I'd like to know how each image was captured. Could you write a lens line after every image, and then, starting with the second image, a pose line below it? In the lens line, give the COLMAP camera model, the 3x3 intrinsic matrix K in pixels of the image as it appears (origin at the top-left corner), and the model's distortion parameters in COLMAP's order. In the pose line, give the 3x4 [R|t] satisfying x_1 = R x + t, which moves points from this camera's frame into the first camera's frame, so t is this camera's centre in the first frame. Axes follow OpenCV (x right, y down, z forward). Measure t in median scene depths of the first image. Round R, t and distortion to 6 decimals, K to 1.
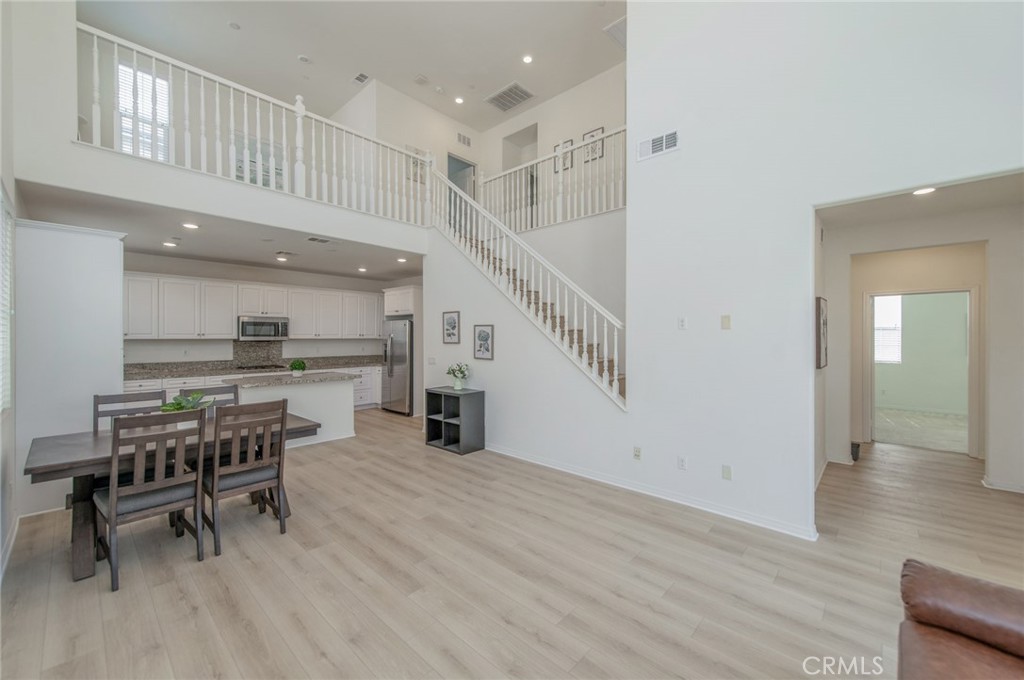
lens RADIAL K [[403.8, 0, 513.9], [0, 403.8, 337.8], [0, 0, 1]] dist [0.014900, -0.000502]
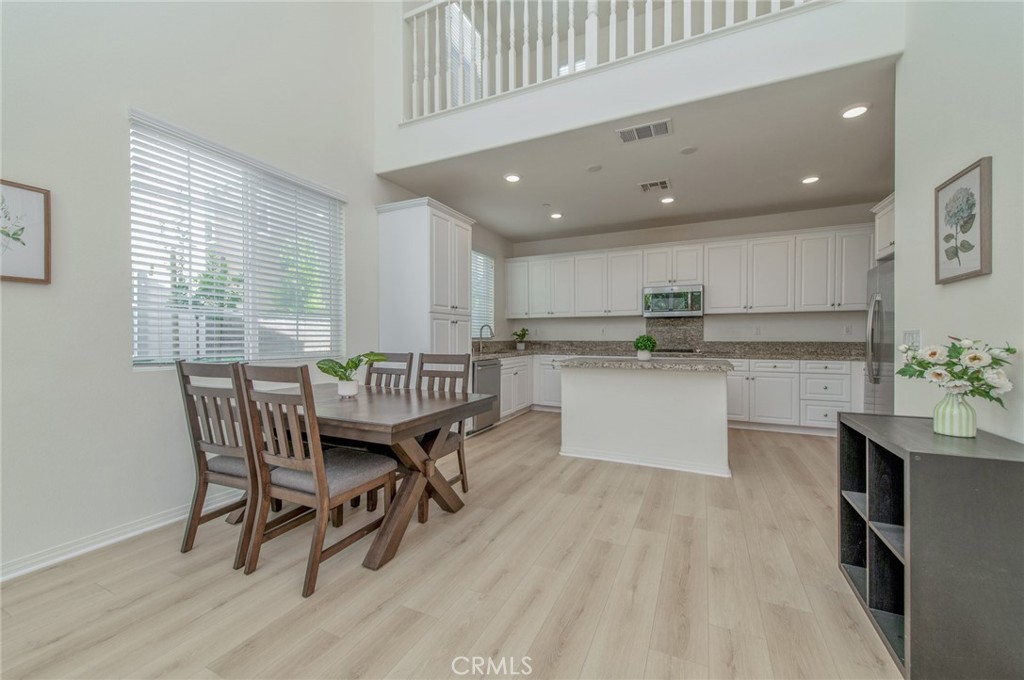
lens RADIAL K [[400.0, 0, 512.0], [0, 400.0, 340.0], [0, 0, 1]] dist [0.009643, -0.000316]
pose [[0.292452, 0.006861, -0.956256, 0.041544], [-0.002676, 0.999976, 0.006356, 0.066739], [0.956277, 0.000700, 0.292463, 0.676604]]
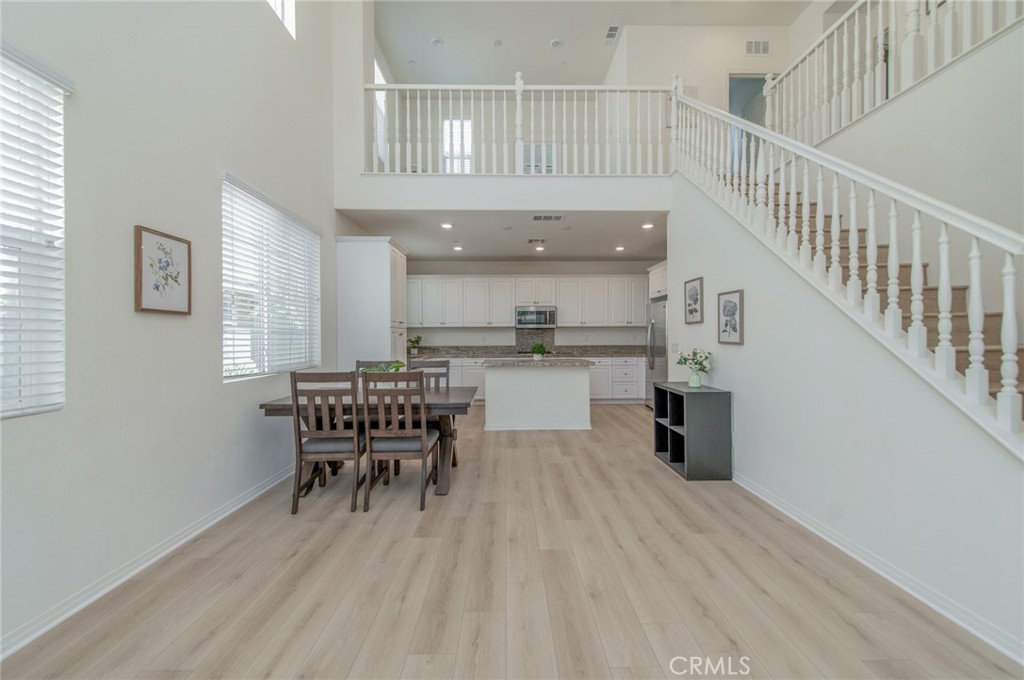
lens RADIAL K [[403.8, 0, 513.9], [0, 403.8, 337.8], [0, 0, 1]] dist [0.014900, -0.000502]
pose [[0.691615, -0.000994, -0.722265, 0.167974], [0.002524, 0.999996, 0.001041, 0.043798], [0.722262, -0.002543, 0.691615, 0.301499]]
